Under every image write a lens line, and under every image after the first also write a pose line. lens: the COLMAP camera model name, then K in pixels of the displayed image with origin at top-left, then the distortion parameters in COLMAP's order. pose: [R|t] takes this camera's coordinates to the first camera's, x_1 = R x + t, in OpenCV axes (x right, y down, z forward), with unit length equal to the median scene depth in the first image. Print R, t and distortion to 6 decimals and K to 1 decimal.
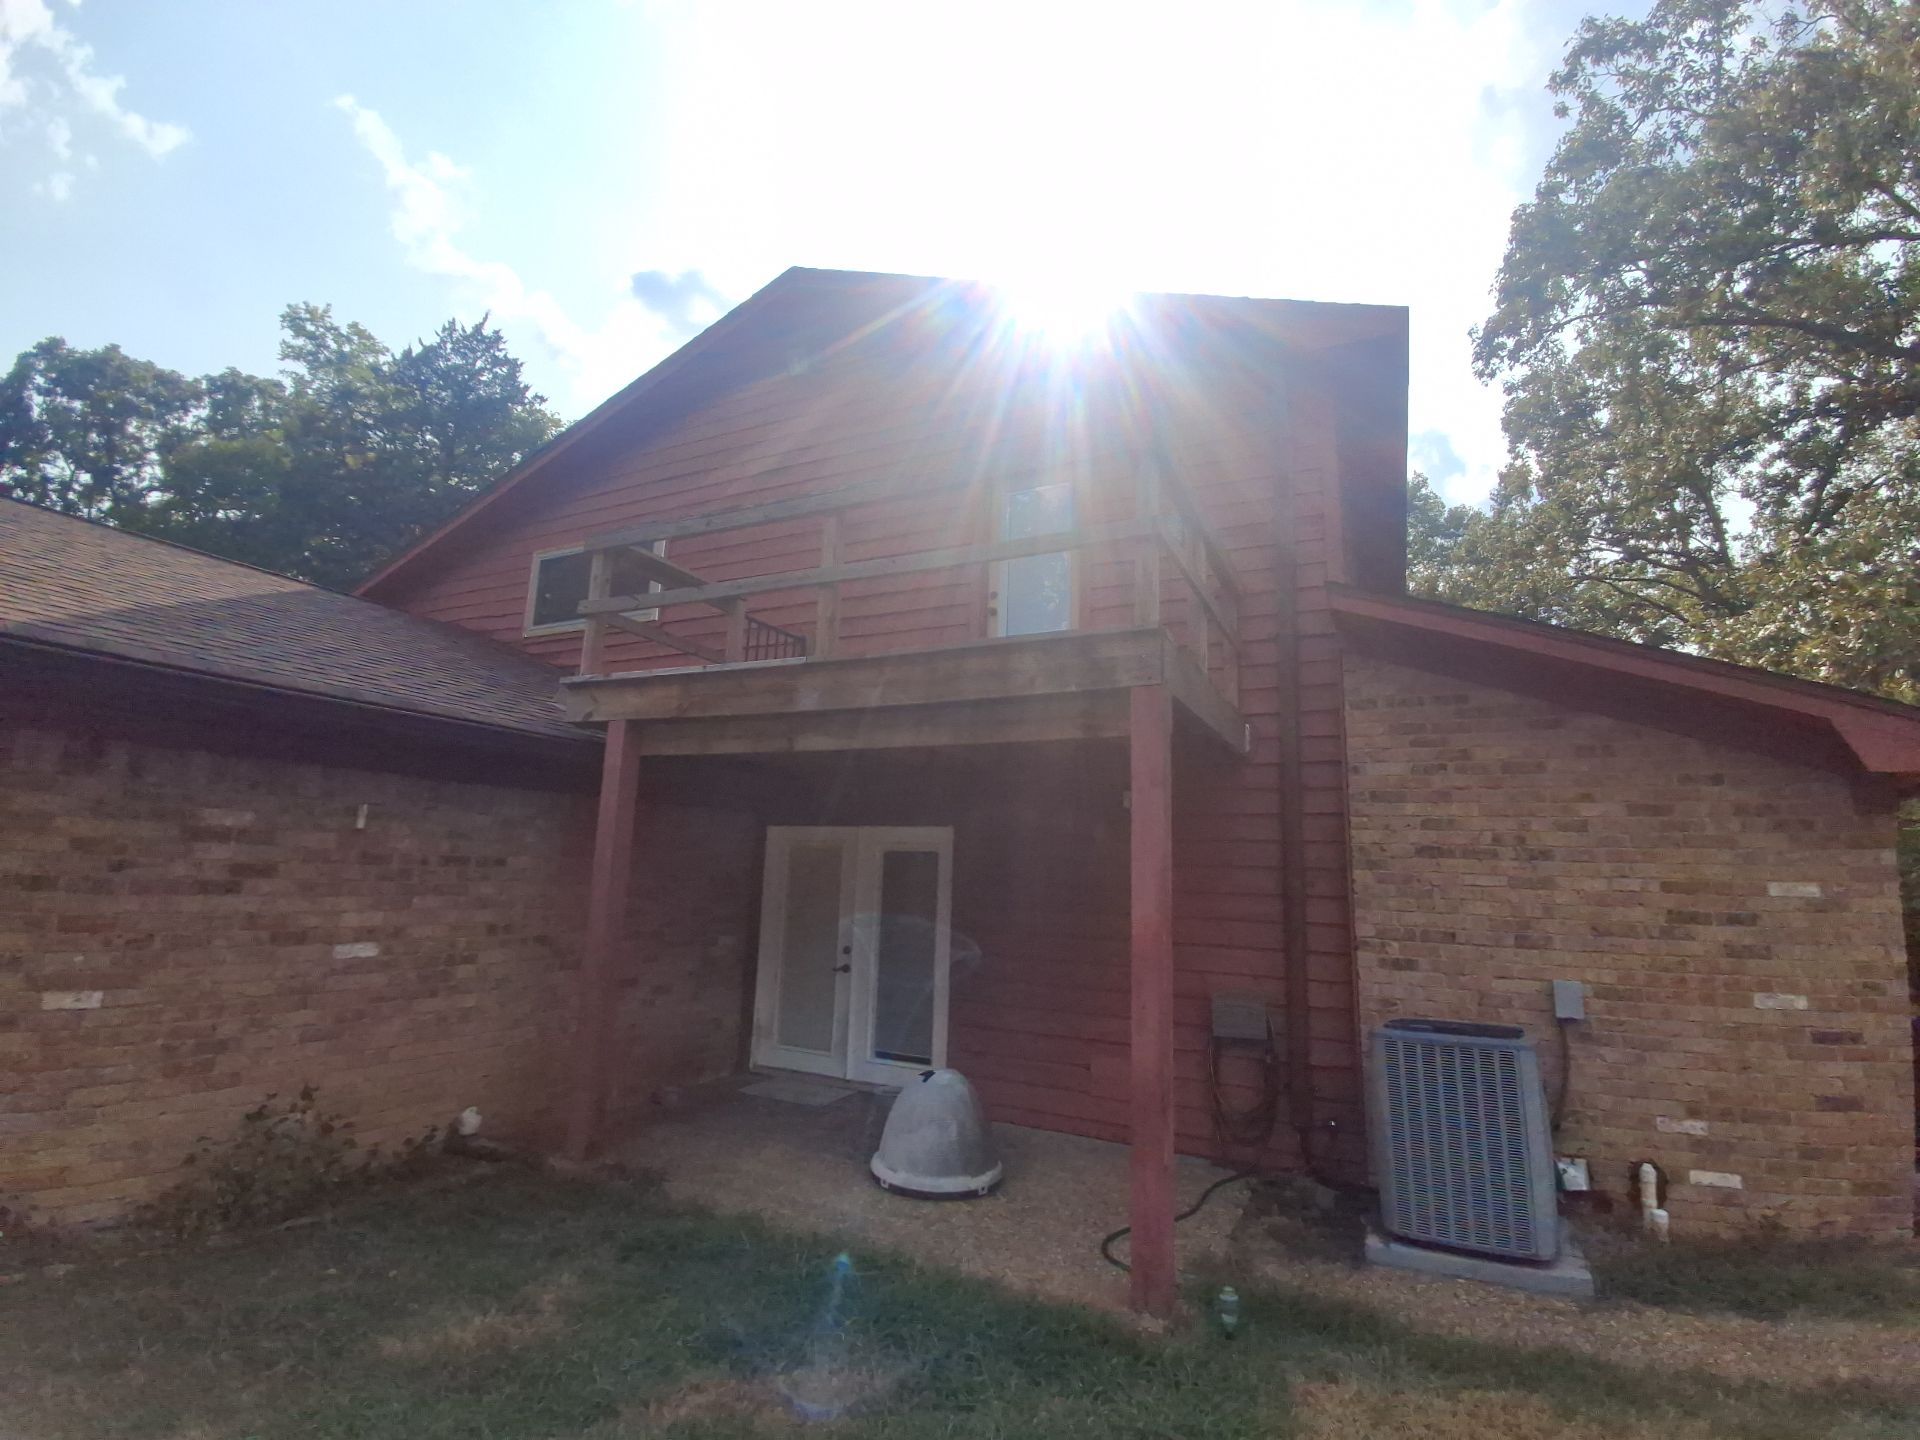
lens RADIAL K [[869.4, 0, 960.0], [0, 869.4, 720.0], [0, 0, 1]] dist [0.029908, -0.041062]
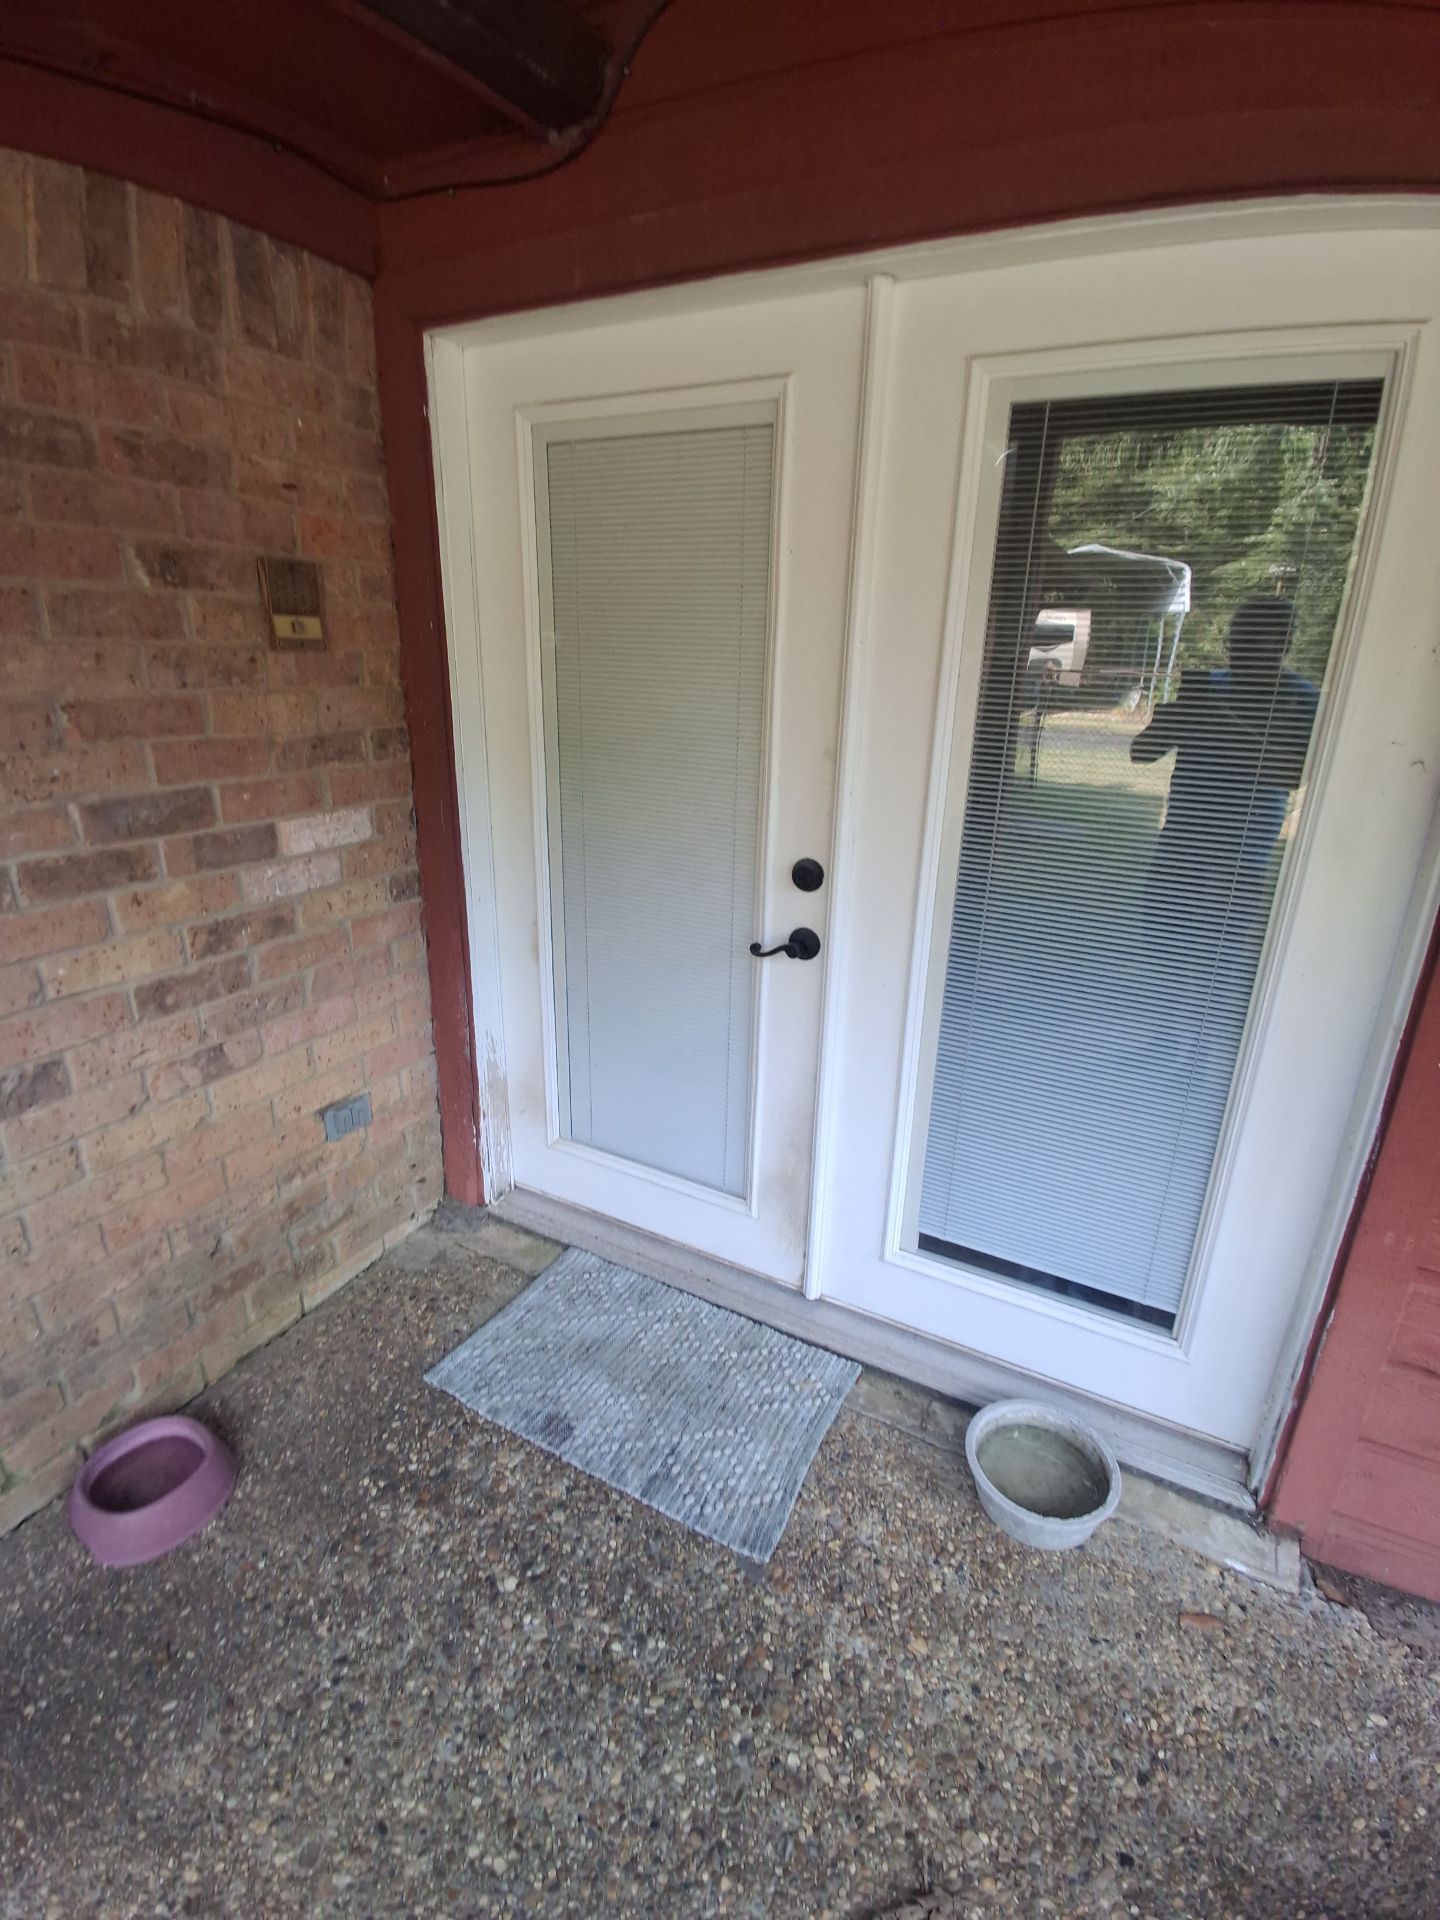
lens RADIAL K [[869.4, 0, 720.0], [0, 869.4, 960.0], [0, 0, 1]] dist [0.029908, -0.041062]
pose [[0.999902, 0.004798, -0.013128, -0.230315], [0.002219, 0.872835, 0.488011, 0.249451], [0.013800, -0.487992, 0.872739, 1.178357]]
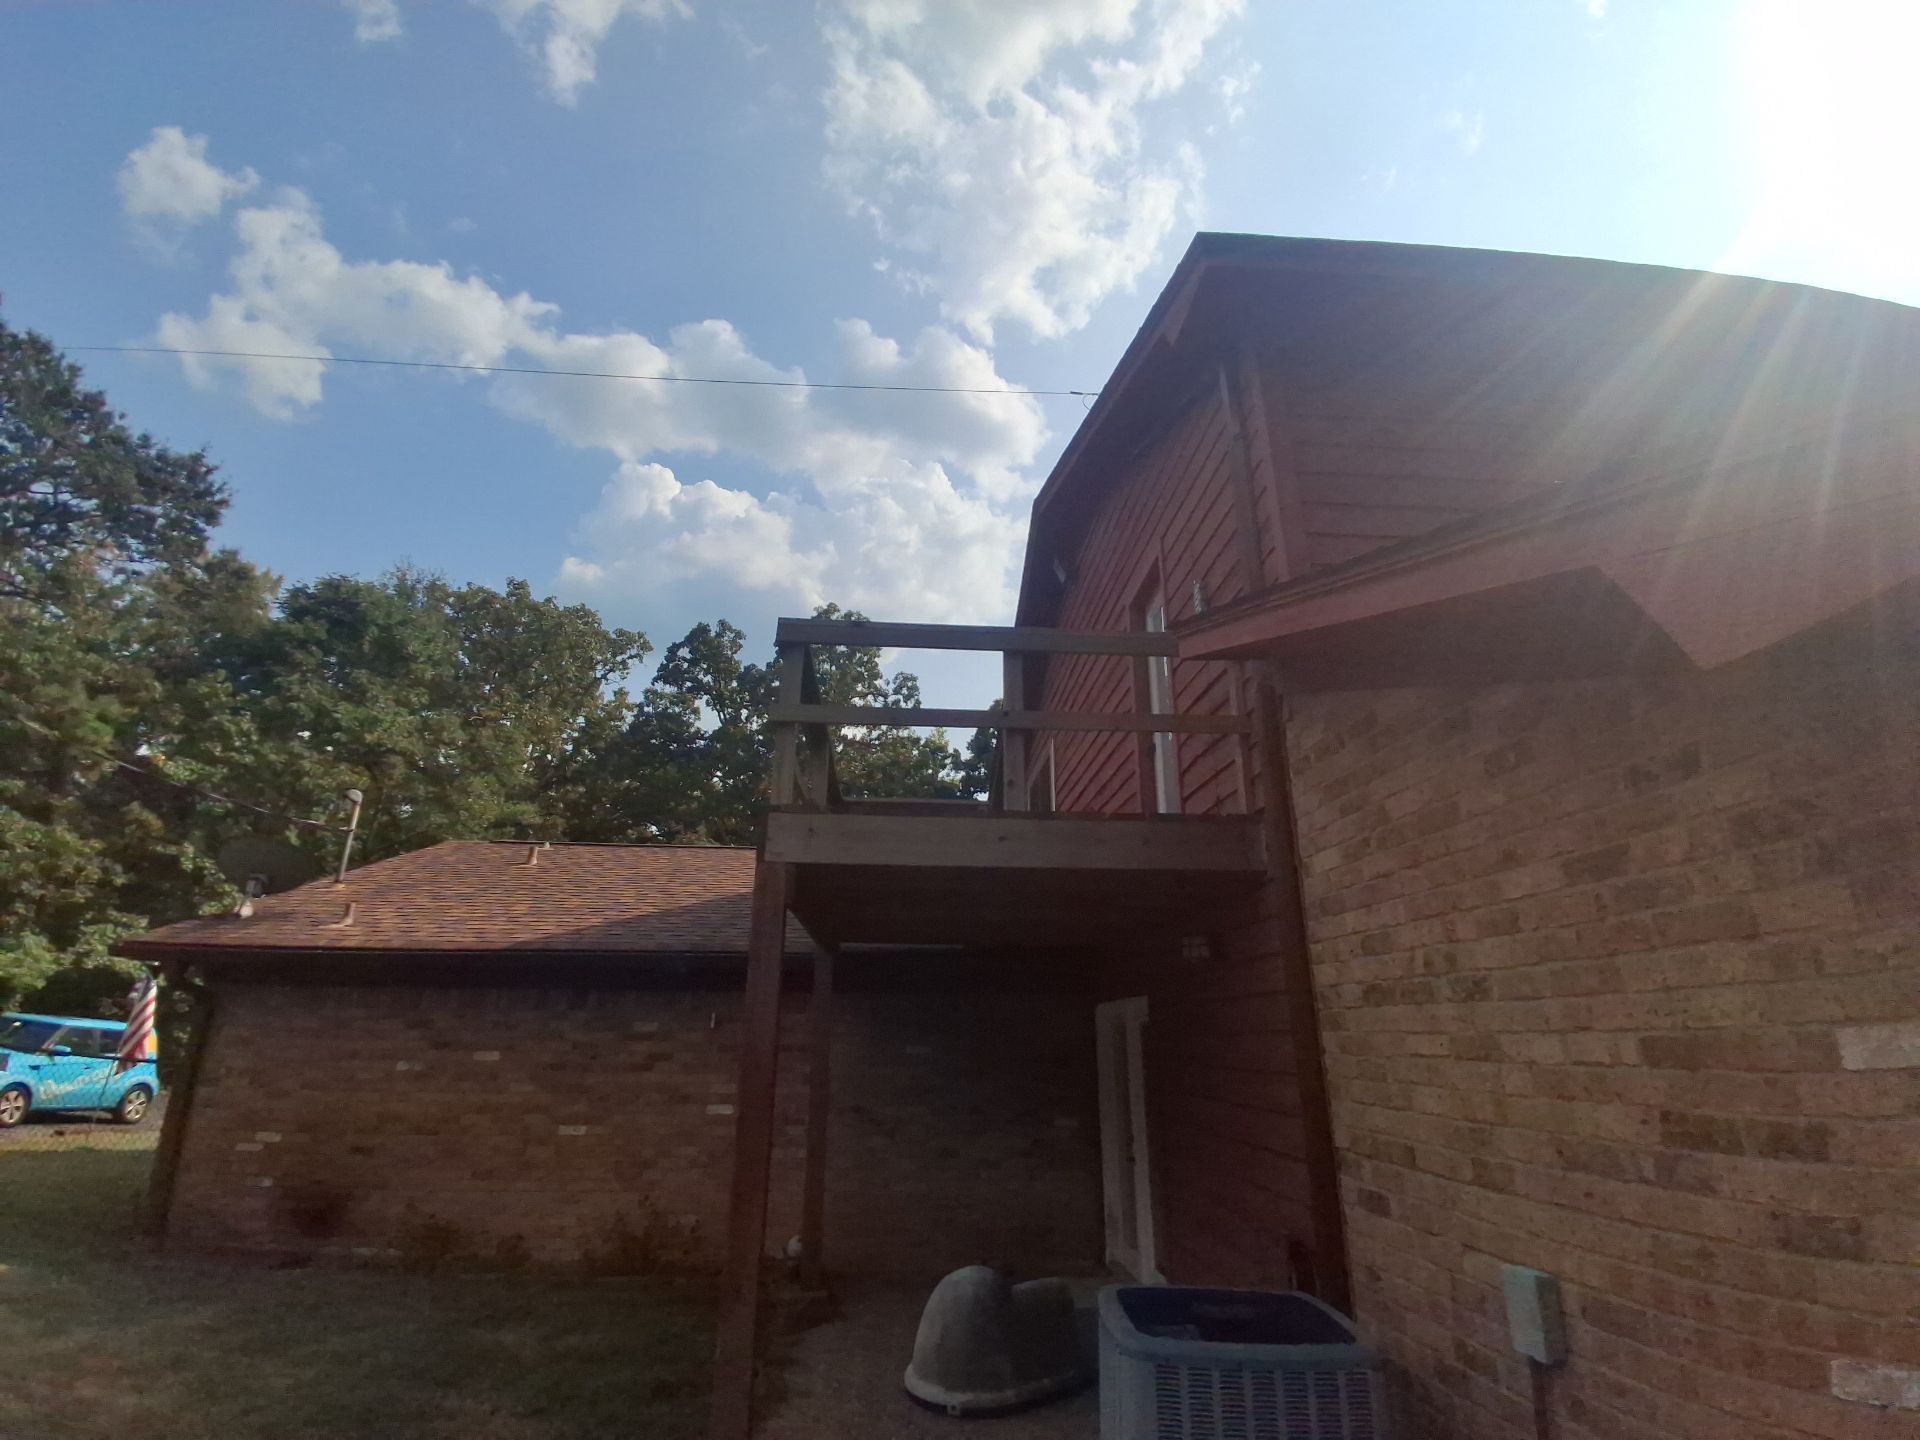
lens RADIAL K [[869.4, 0, 960.0], [0, 869.4, 720.0], [0, 0, 1]] dist [0.029908, -0.041062]
pose [[0.508494, -0.321703, -0.798712, 1.016631], [0.160575, 0.946742, -0.279097, 0.106996], [0.845961, 0.013666, 0.533070, 0.510561]]
